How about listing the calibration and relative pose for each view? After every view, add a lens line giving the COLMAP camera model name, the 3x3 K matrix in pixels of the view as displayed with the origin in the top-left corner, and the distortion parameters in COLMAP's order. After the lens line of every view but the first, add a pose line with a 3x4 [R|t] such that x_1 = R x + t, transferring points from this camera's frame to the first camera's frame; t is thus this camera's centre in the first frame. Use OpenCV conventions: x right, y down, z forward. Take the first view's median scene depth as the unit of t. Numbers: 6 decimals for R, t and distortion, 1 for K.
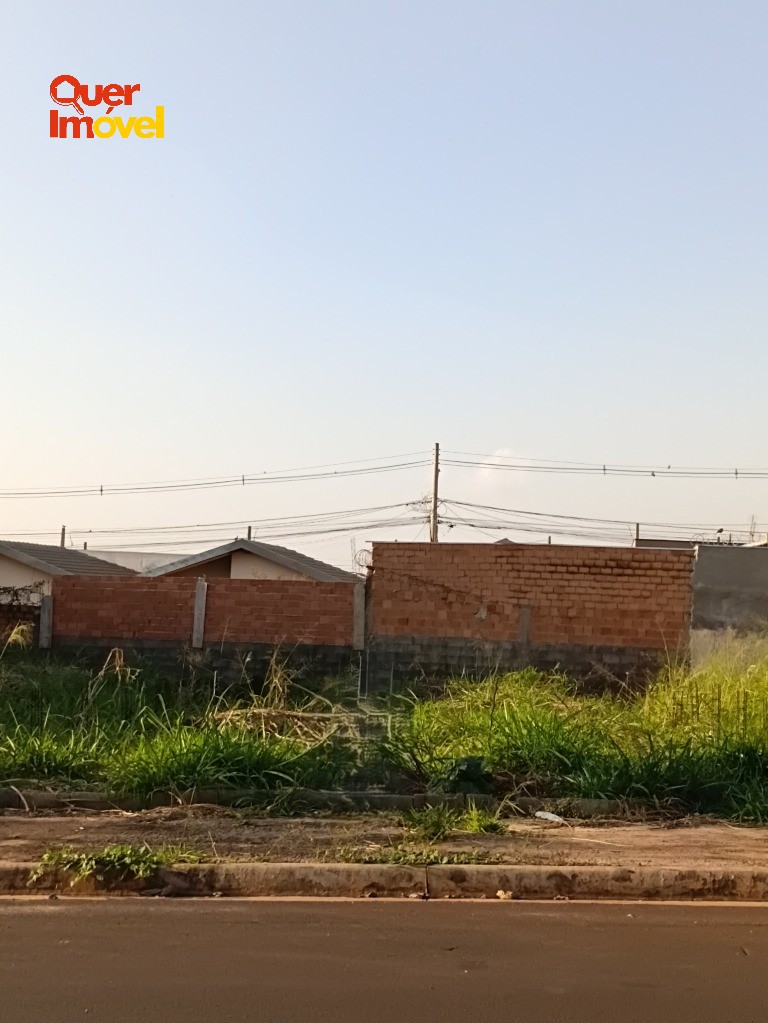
lens RADIAL K [[1654.8, 0, 384.2], [0, 1654.8, 525.0], [0, 0, 1]] dist [0.169131, -0.164627]
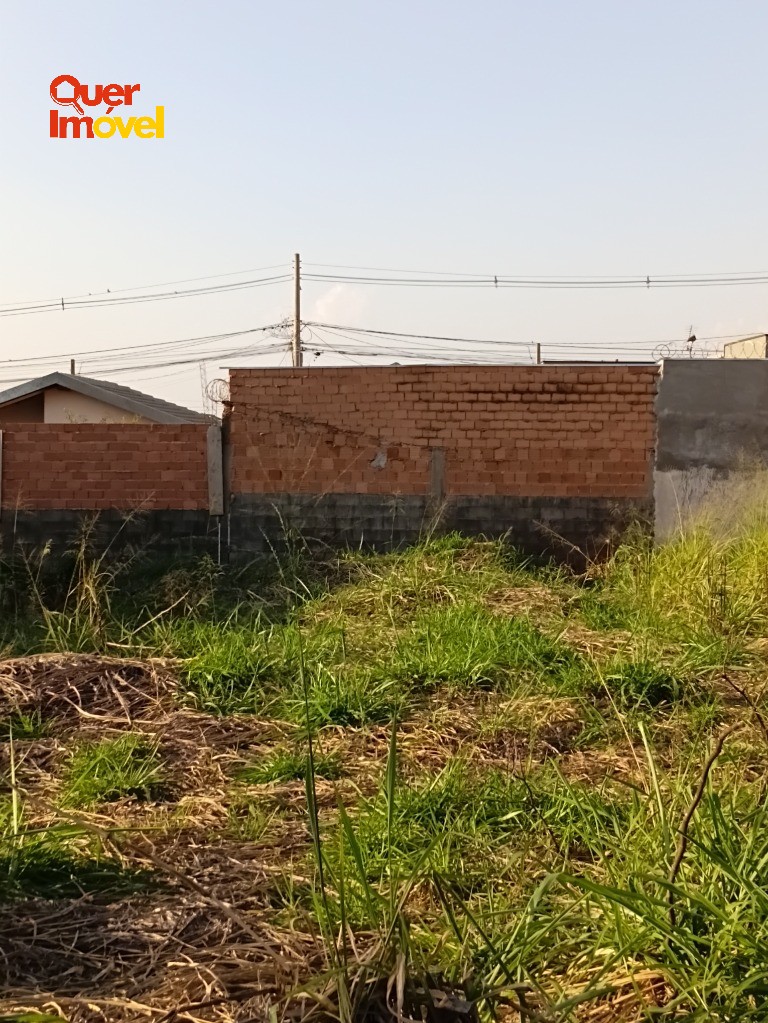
lens RADIAL K [[1654.8, 0, 384.2], [0, 1654.8, 525.0], [0, 0, 1]] dist [0.169131, -0.164627]
pose [[0.995314, -0.037445, 0.089155, -0.006968], [0.028674, 0.994803, 0.097700, 0.009625], [-0.092350, -0.094685, 0.991215, 0.257664]]
